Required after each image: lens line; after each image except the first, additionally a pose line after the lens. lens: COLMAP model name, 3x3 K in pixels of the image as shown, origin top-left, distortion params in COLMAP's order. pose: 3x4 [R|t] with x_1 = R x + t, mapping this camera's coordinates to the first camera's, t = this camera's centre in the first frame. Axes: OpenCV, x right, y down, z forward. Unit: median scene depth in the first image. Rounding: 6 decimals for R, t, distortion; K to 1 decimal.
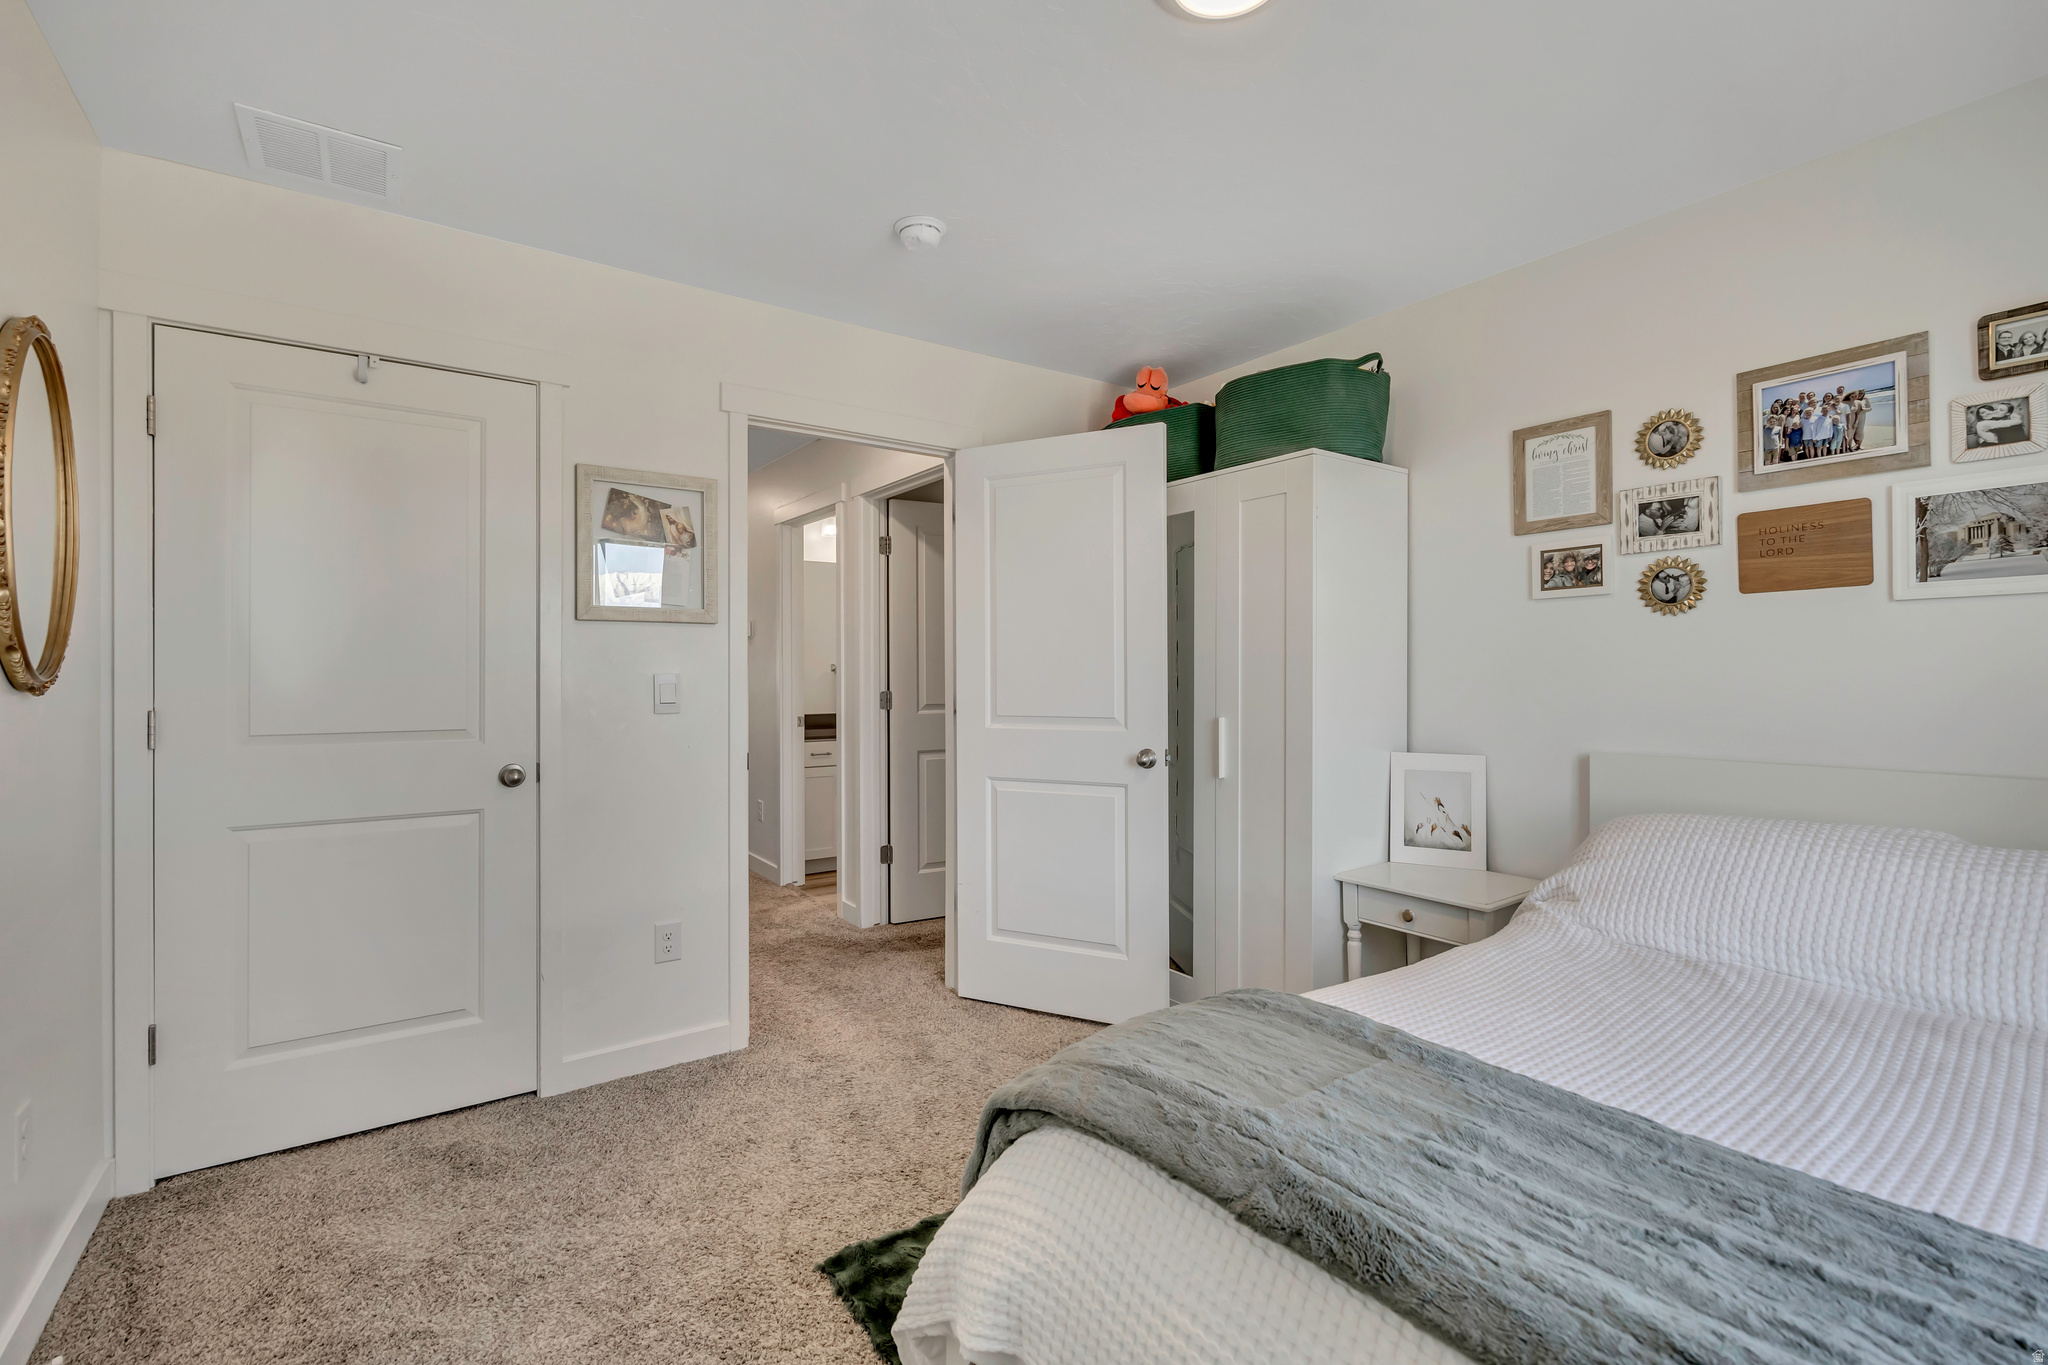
lens RADIAL K [[860.7, 0, 1025.7], [0, 860.7, 674.5], [0, 0, 1]] dist [0.001491, 0.000104]
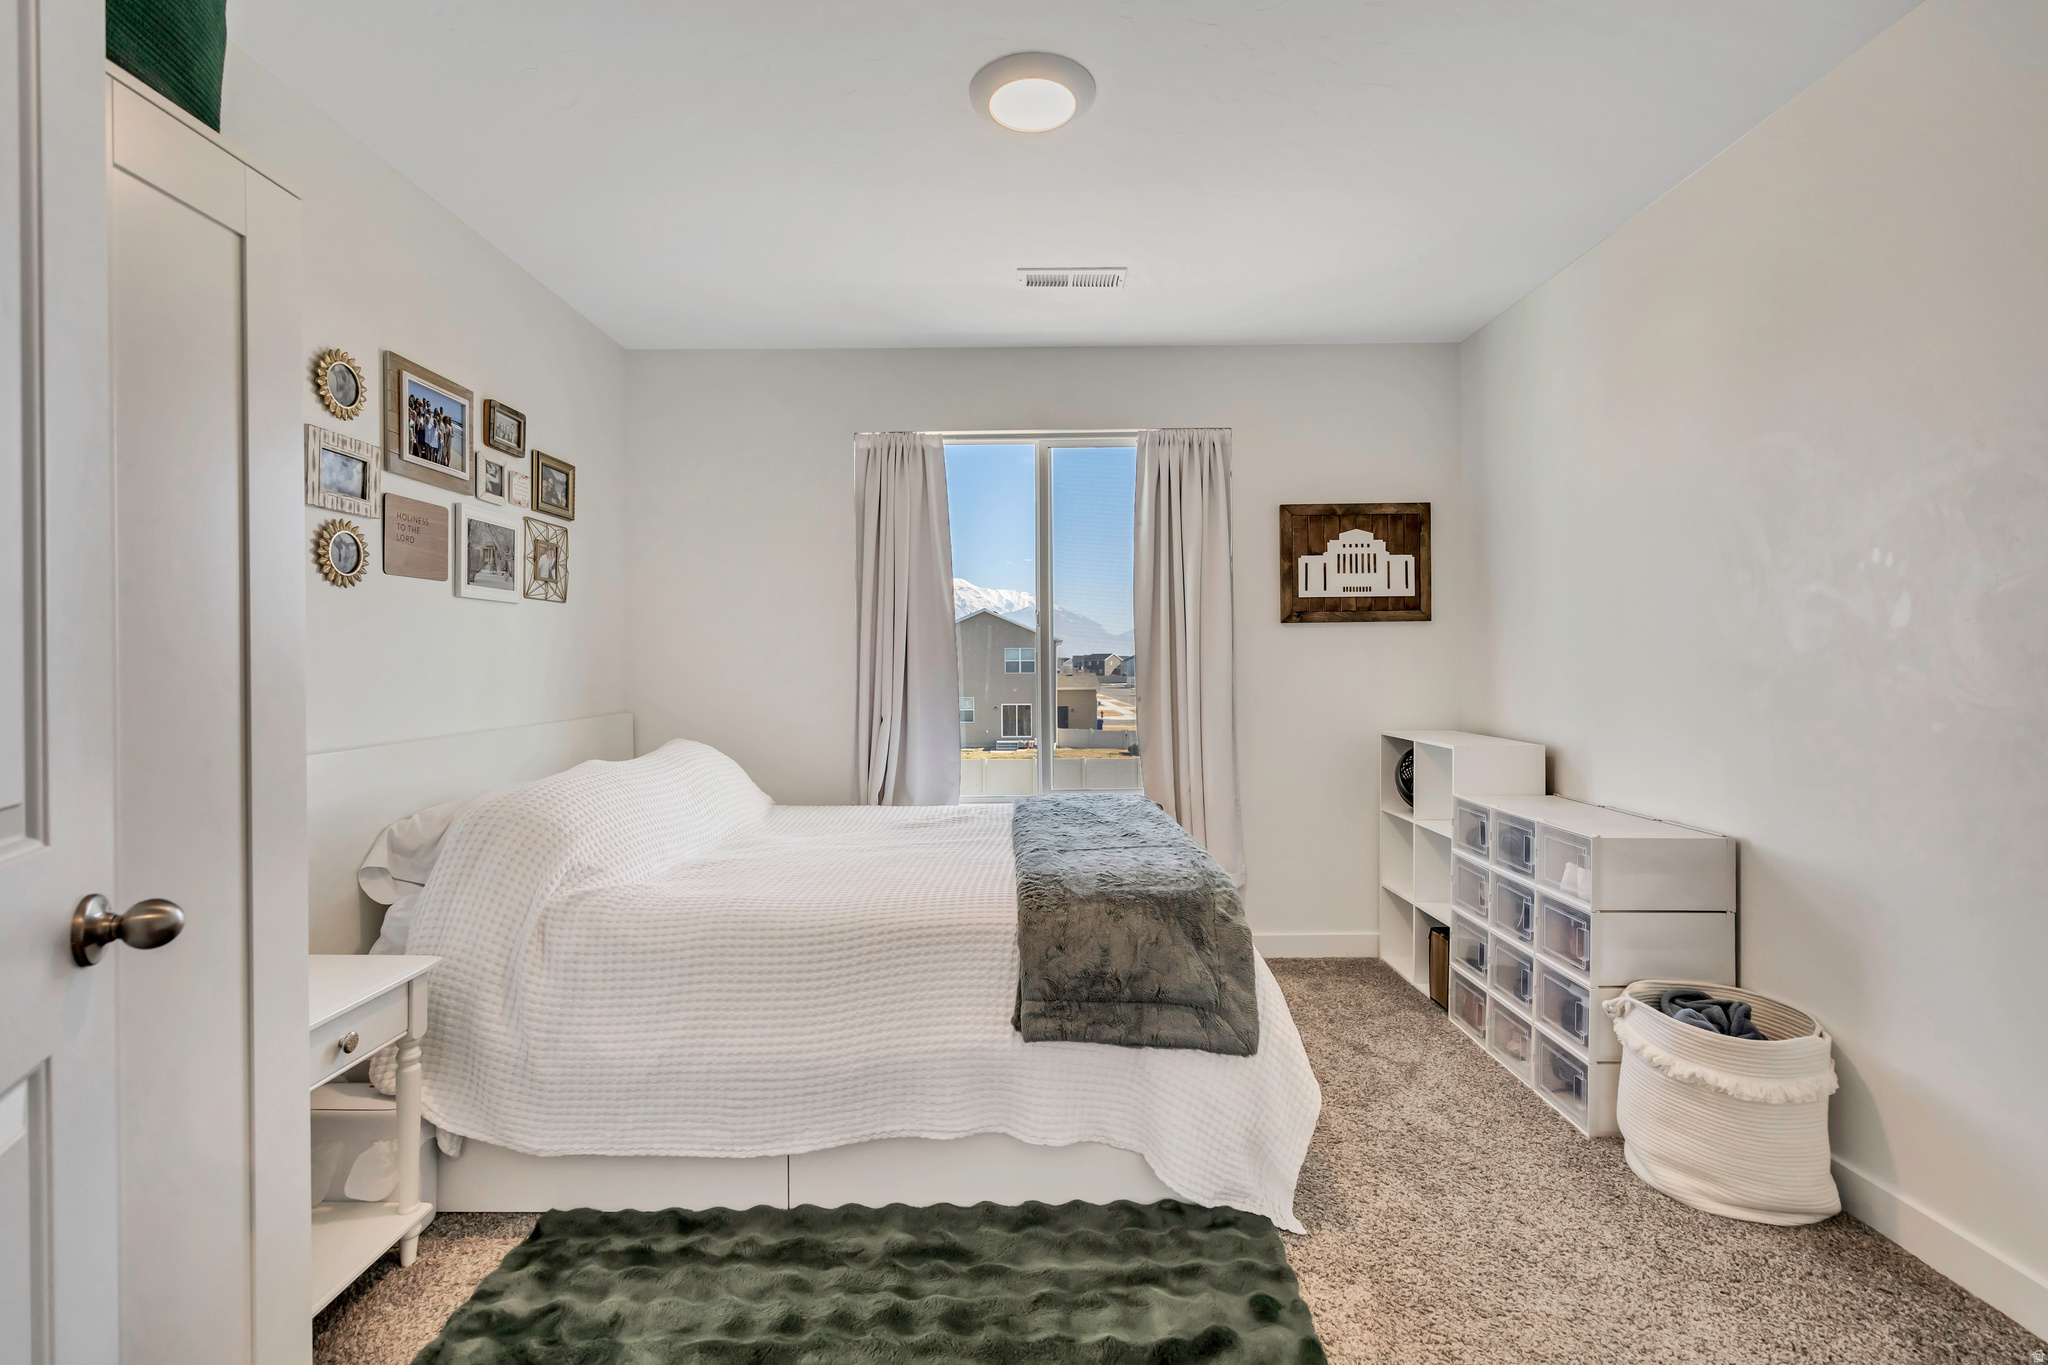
lens RADIAL K [[916.1, 0, 1020.3], [0, 916.1, 668.4], [0, 0, 1]] dist [-0.008055, 0.001812]
pose [[-0.804918, 0.003968, 0.593373, -0.409718], [0.006475, 0.999977, 0.002095, 0.019175], [-0.593351, 0.005528, -0.804925, 1.542837]]
